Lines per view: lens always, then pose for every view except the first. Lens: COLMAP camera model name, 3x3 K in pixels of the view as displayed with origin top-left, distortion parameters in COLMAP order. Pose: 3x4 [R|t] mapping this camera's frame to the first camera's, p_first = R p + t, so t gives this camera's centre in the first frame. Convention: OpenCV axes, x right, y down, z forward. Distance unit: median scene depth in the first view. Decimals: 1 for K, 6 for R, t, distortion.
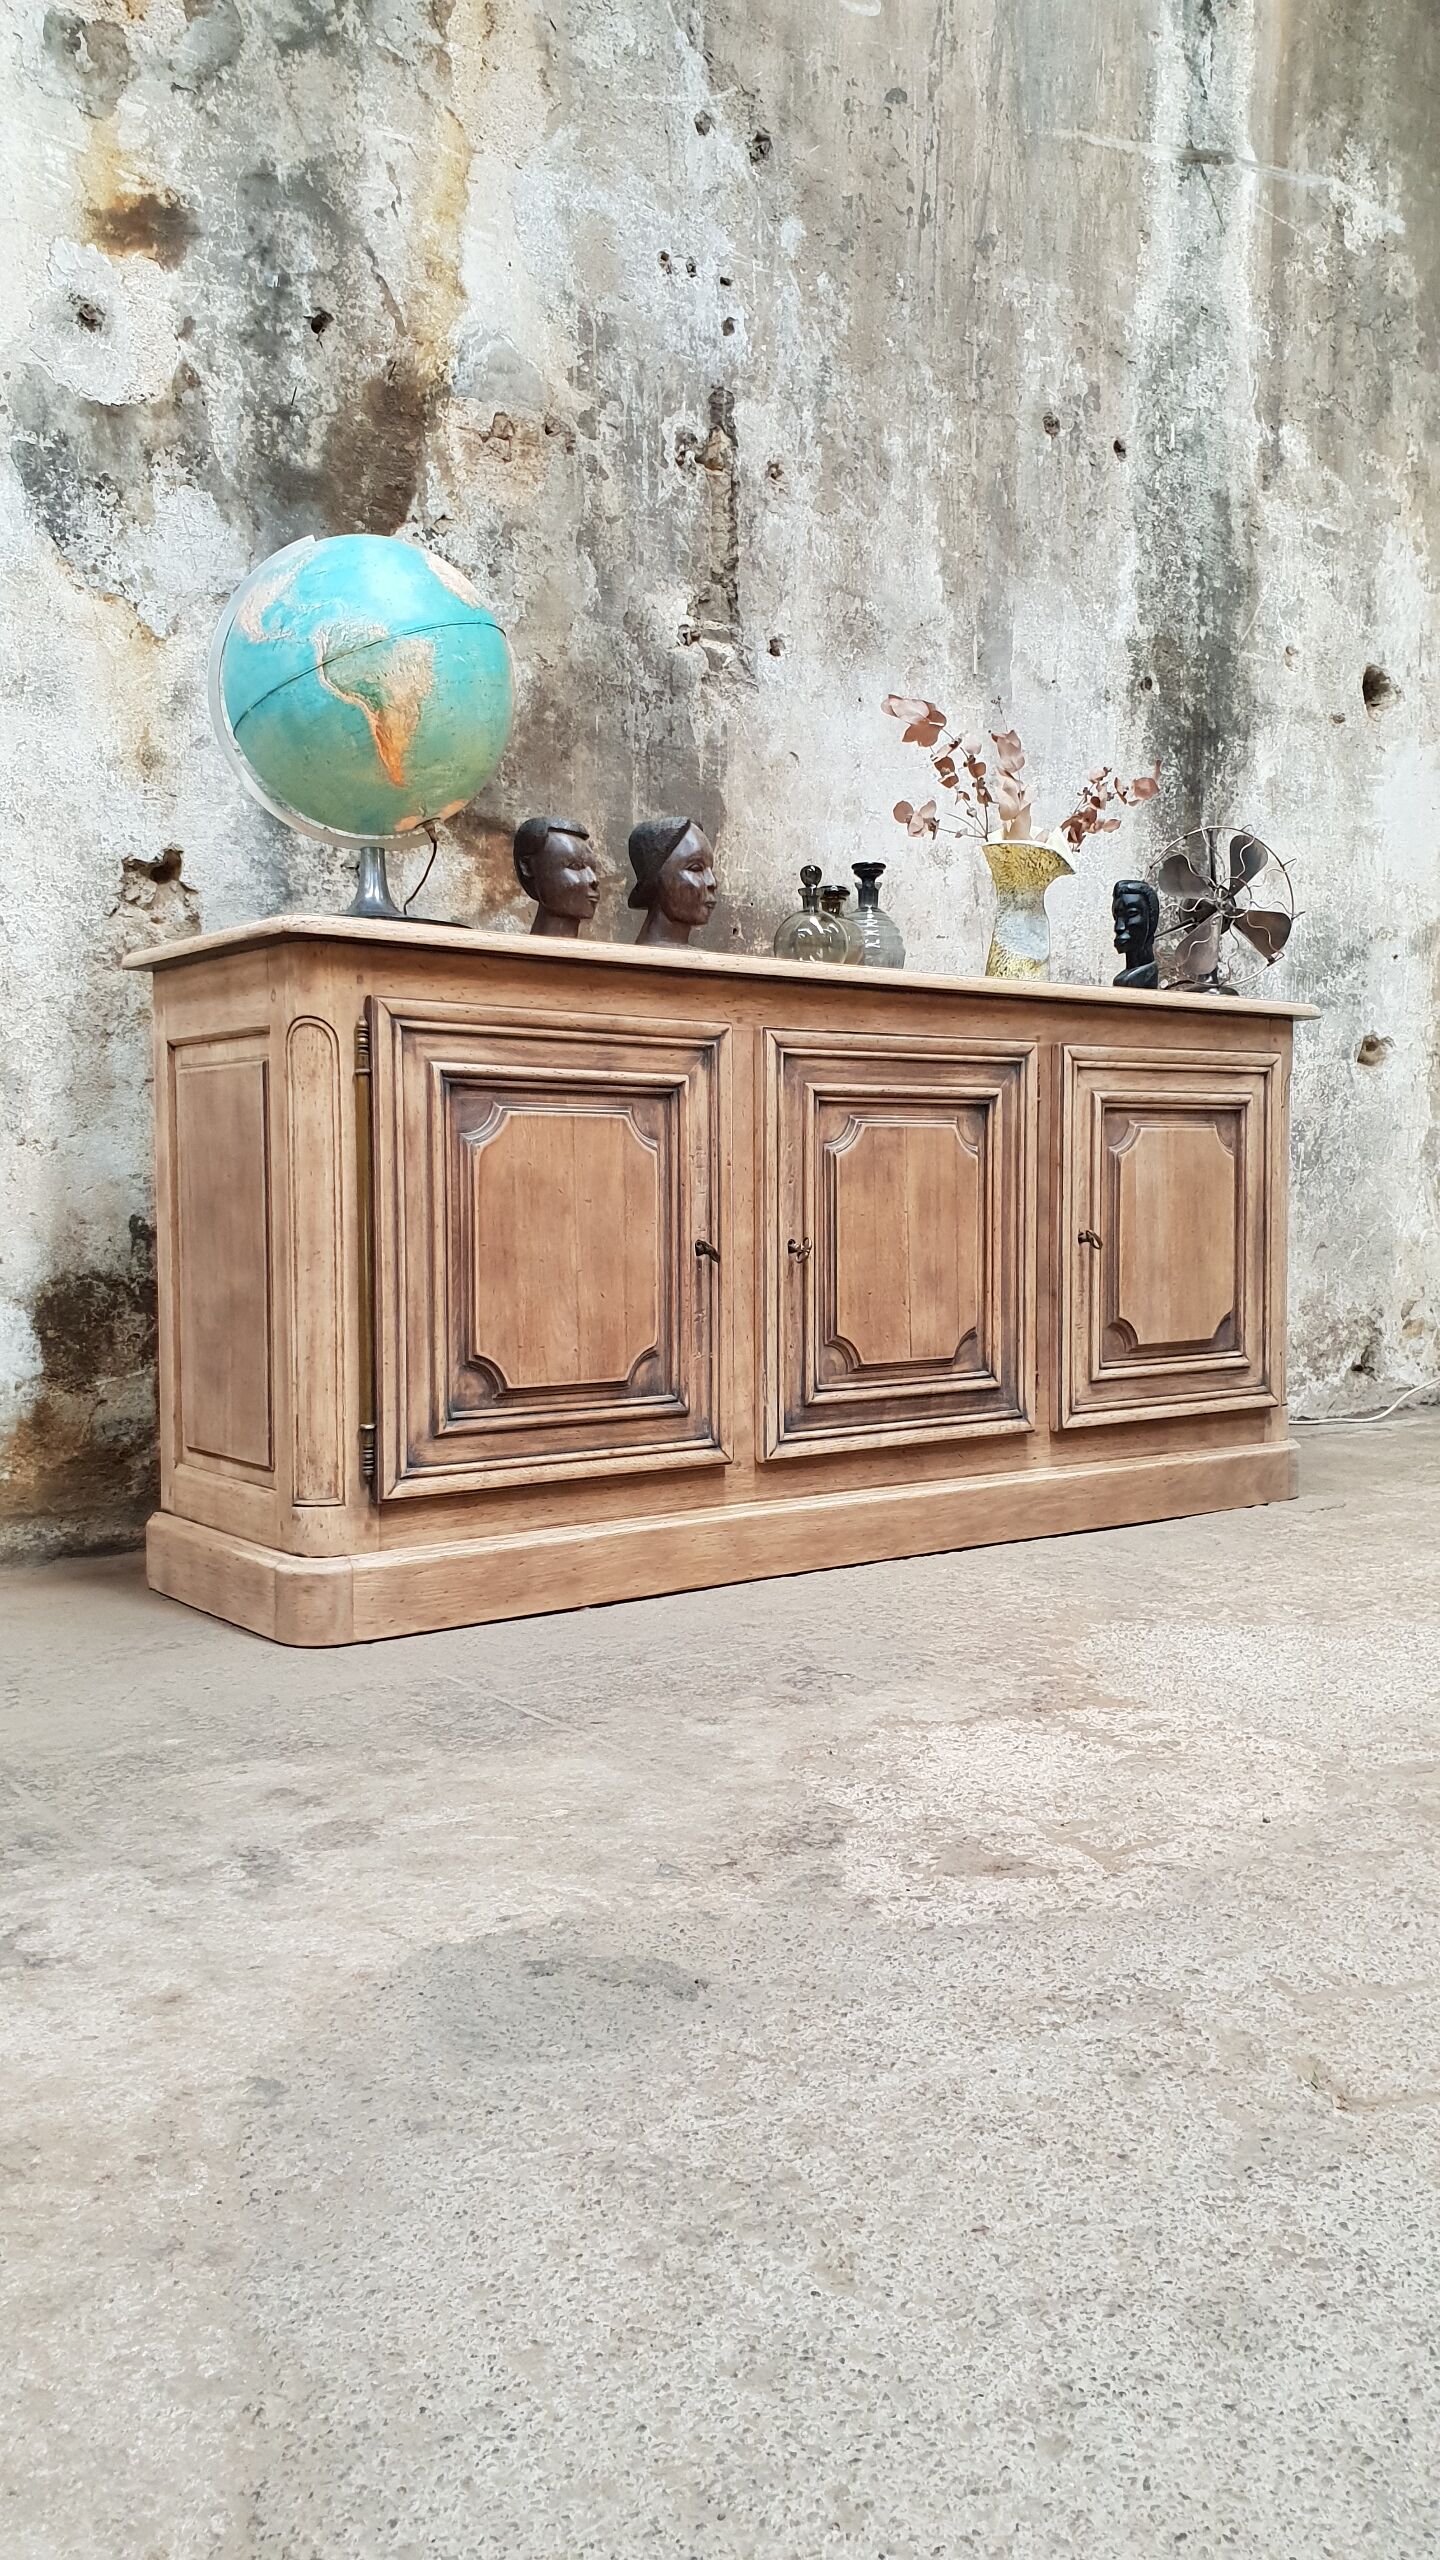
lens RADIAL K [[2015.9, 0, 796.0], [0, 2015.9, 1276.6], [0, 0, 1]] dist [0.015254, -0.015094]
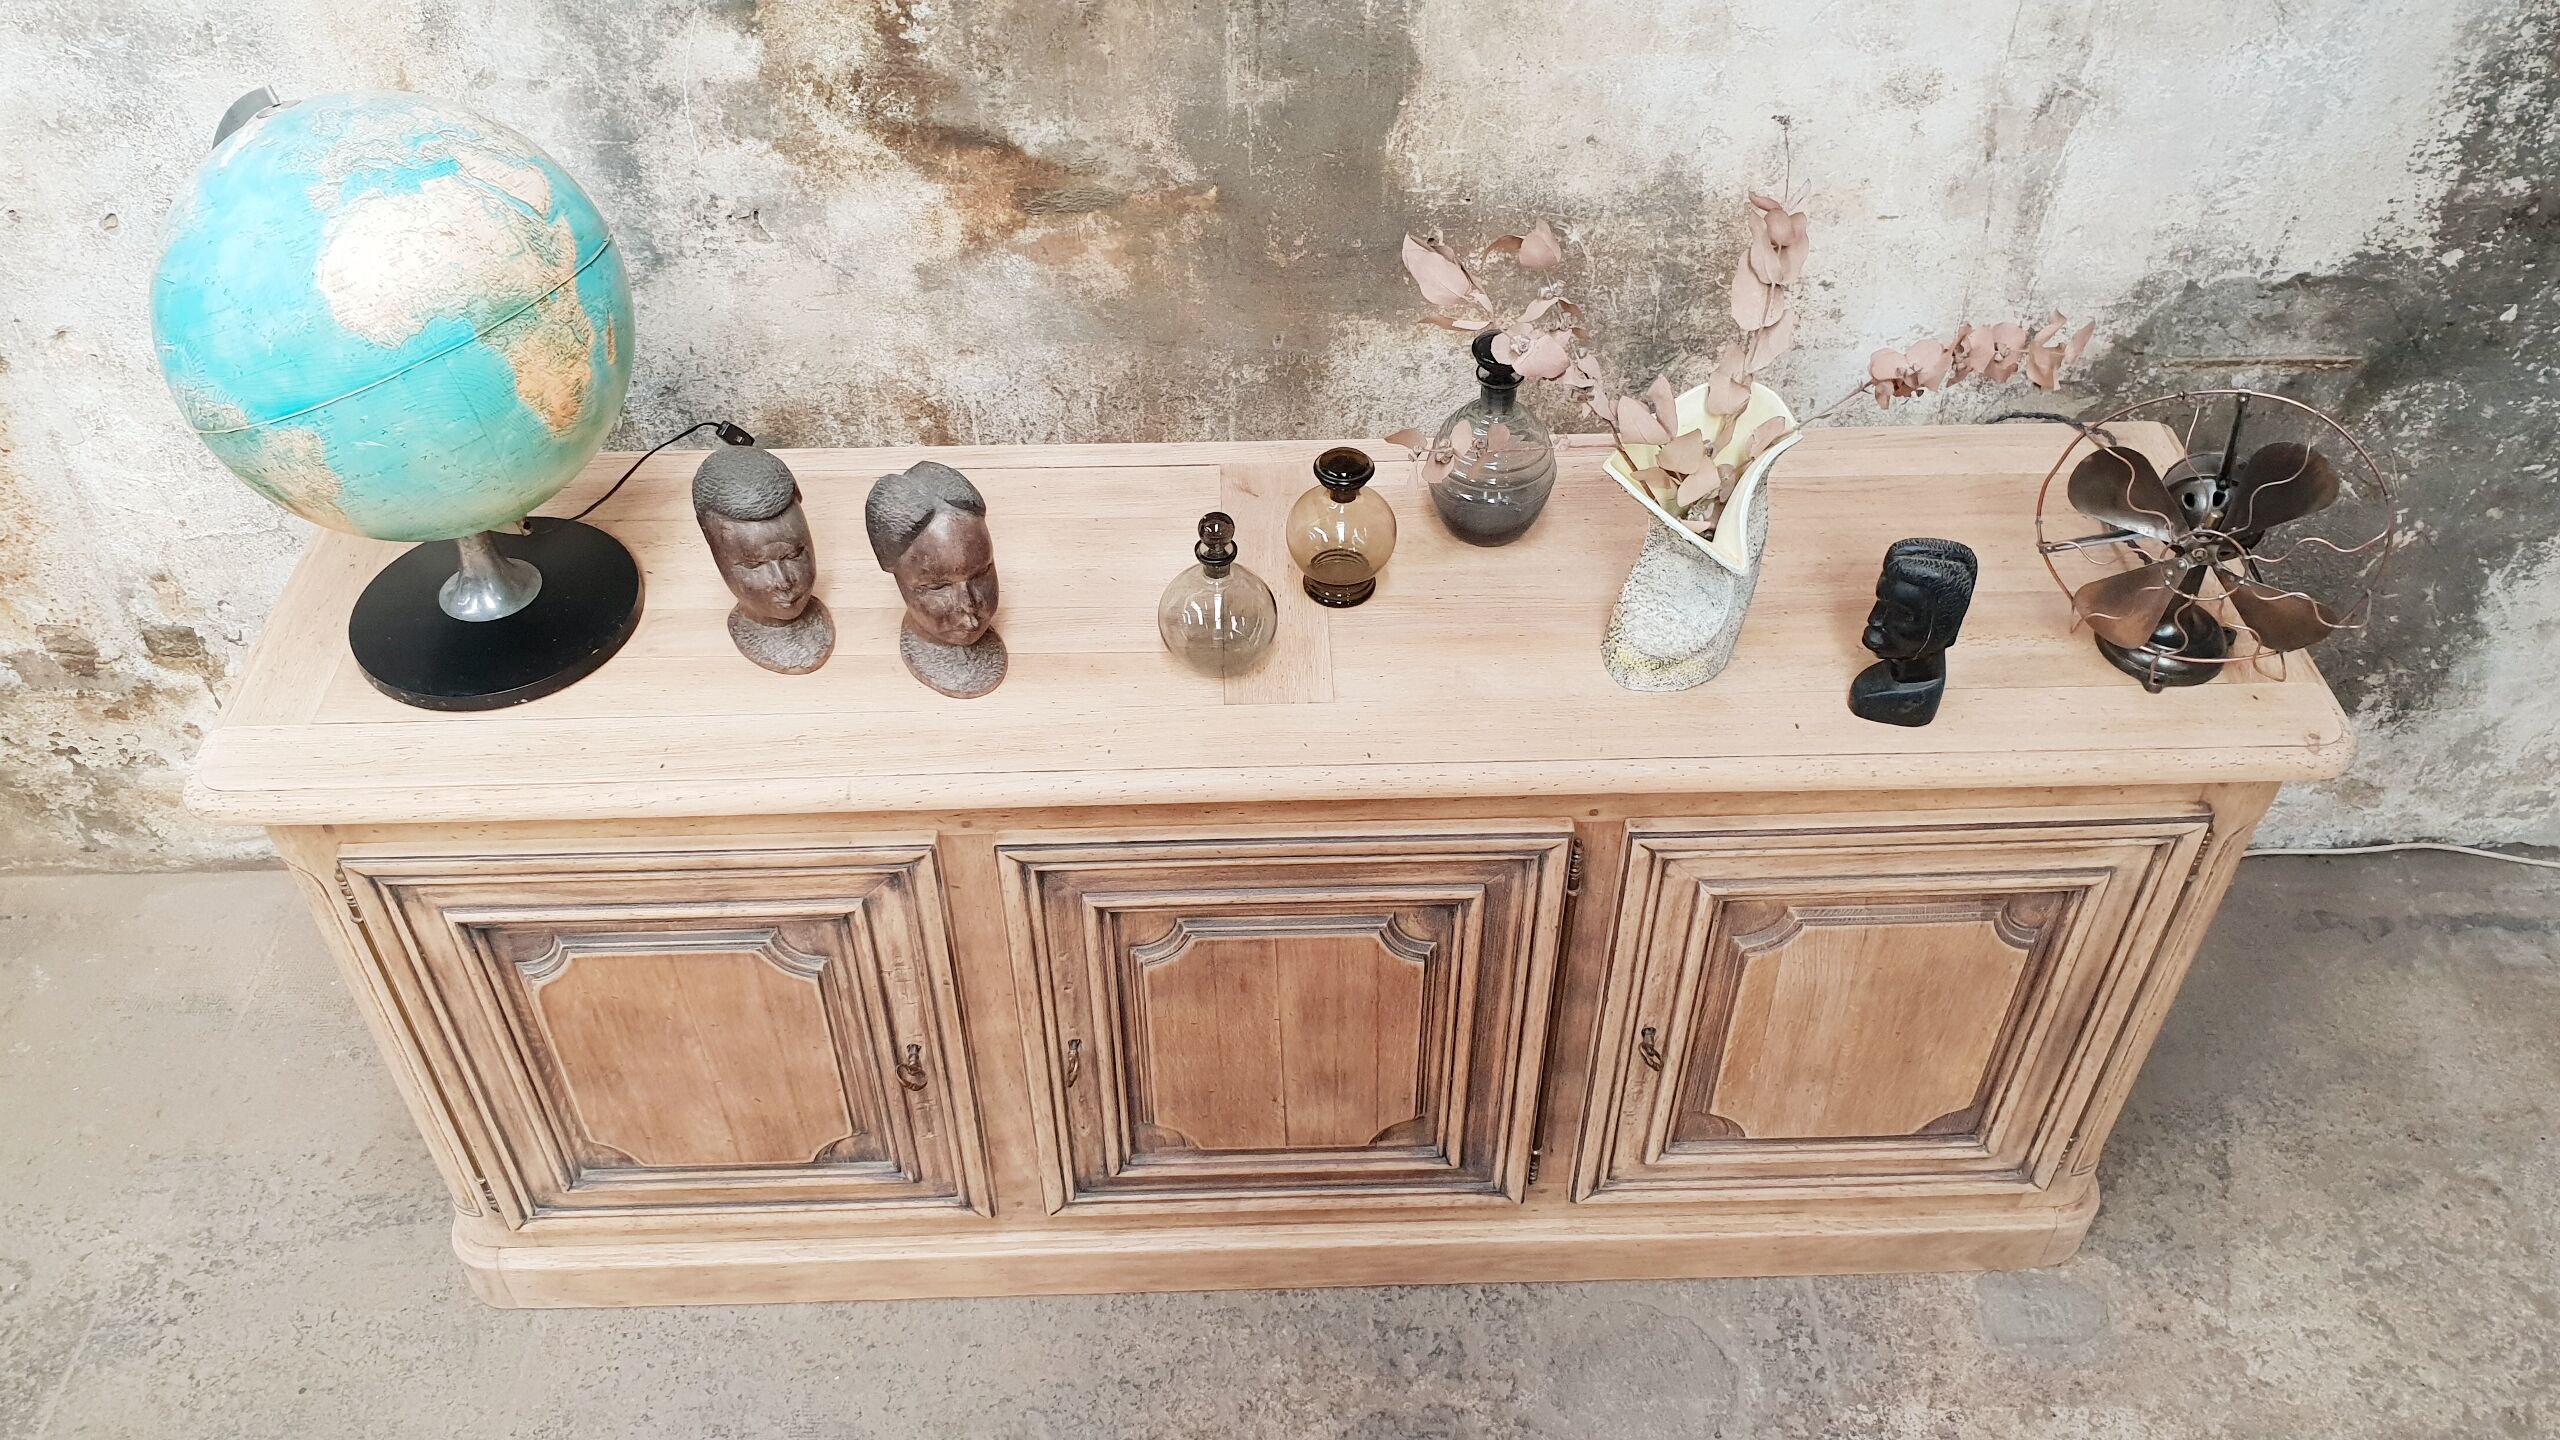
lens RADIAL K [[2015.9, 0, 1274.4], [0, 2015.9, 699.6], [0, 0, 1]] dist [0.015254, -0.015094]
pose [[0.799999, 0.408438, -0.439522, 0.277930], [-0.027024, 0.756320, 0.653643, -0.503488], [0.599392, -0.511036, 0.616093, 0.566540]]
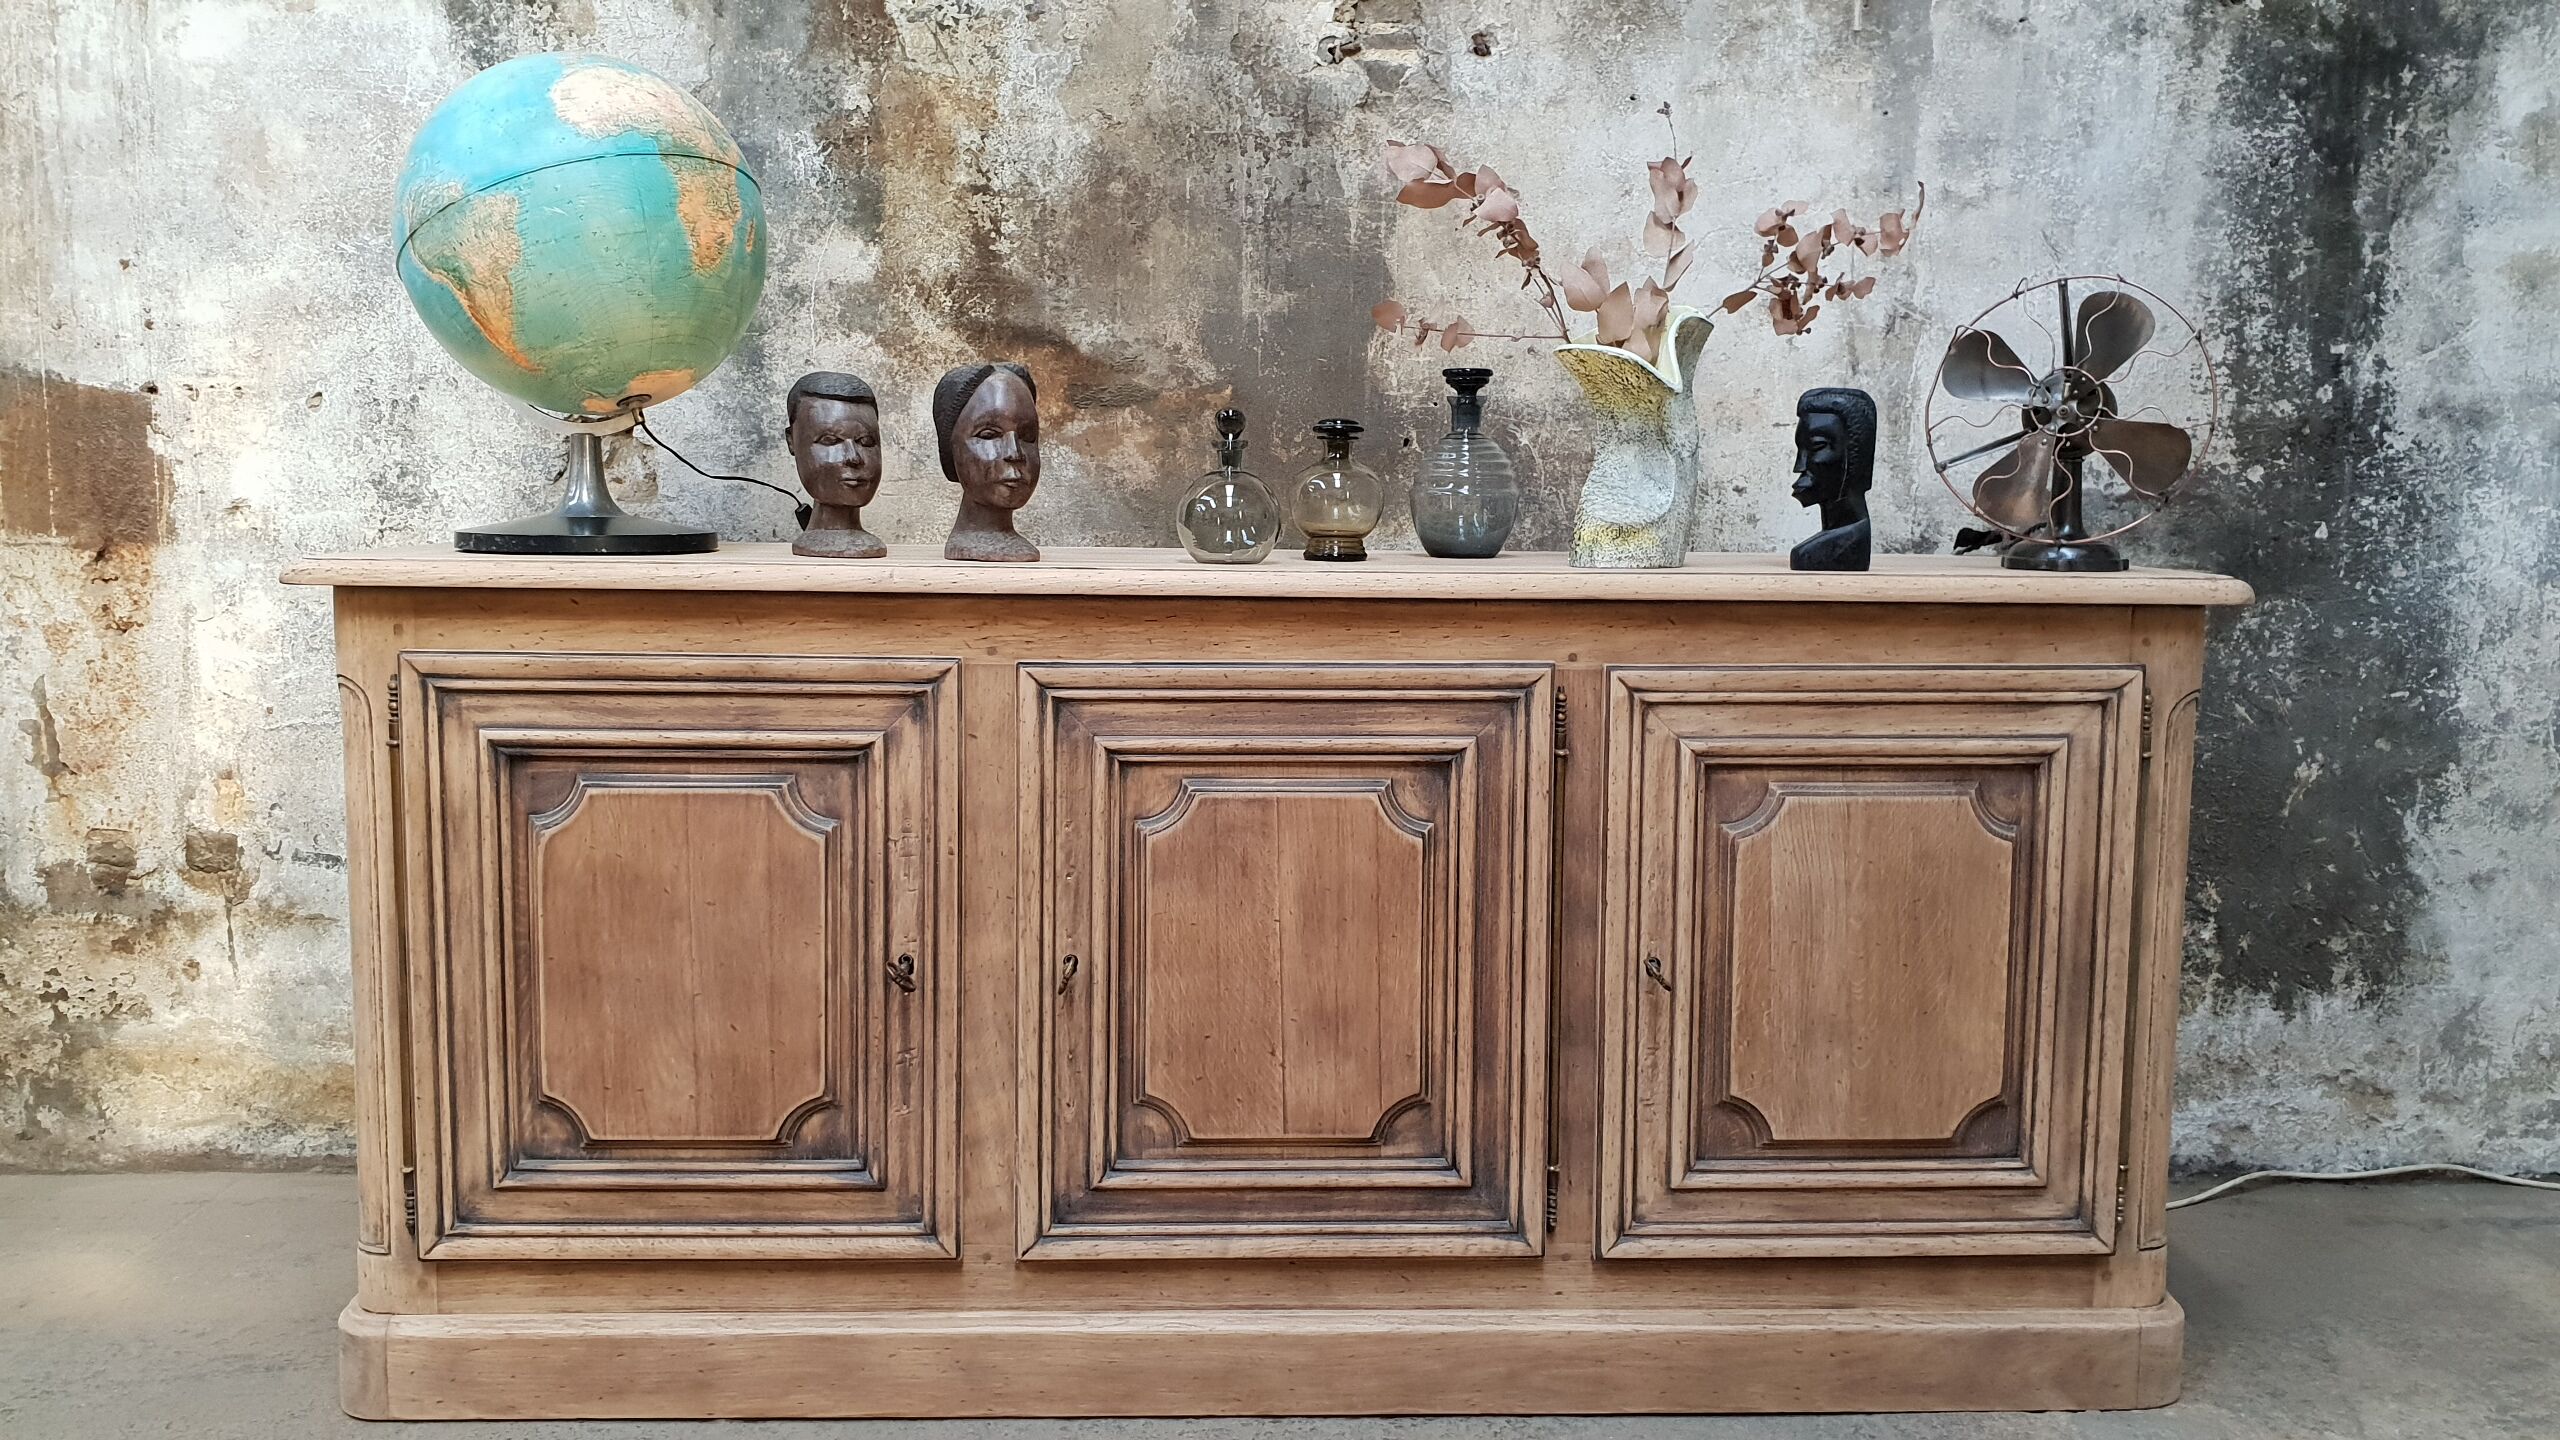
lens RADIAL K [[2015.9, 0, 1290.4], [0, 2015.9, 678.9], [0, 0, 1]] dist [0.015254, -0.015094]
pose [[0.806197, 0.069550, -0.587545, 0.404503], [-0.040076, 0.997205, 0.063052, -0.141106], [0.590288, -0.027286, 0.806731, 0.408432]]
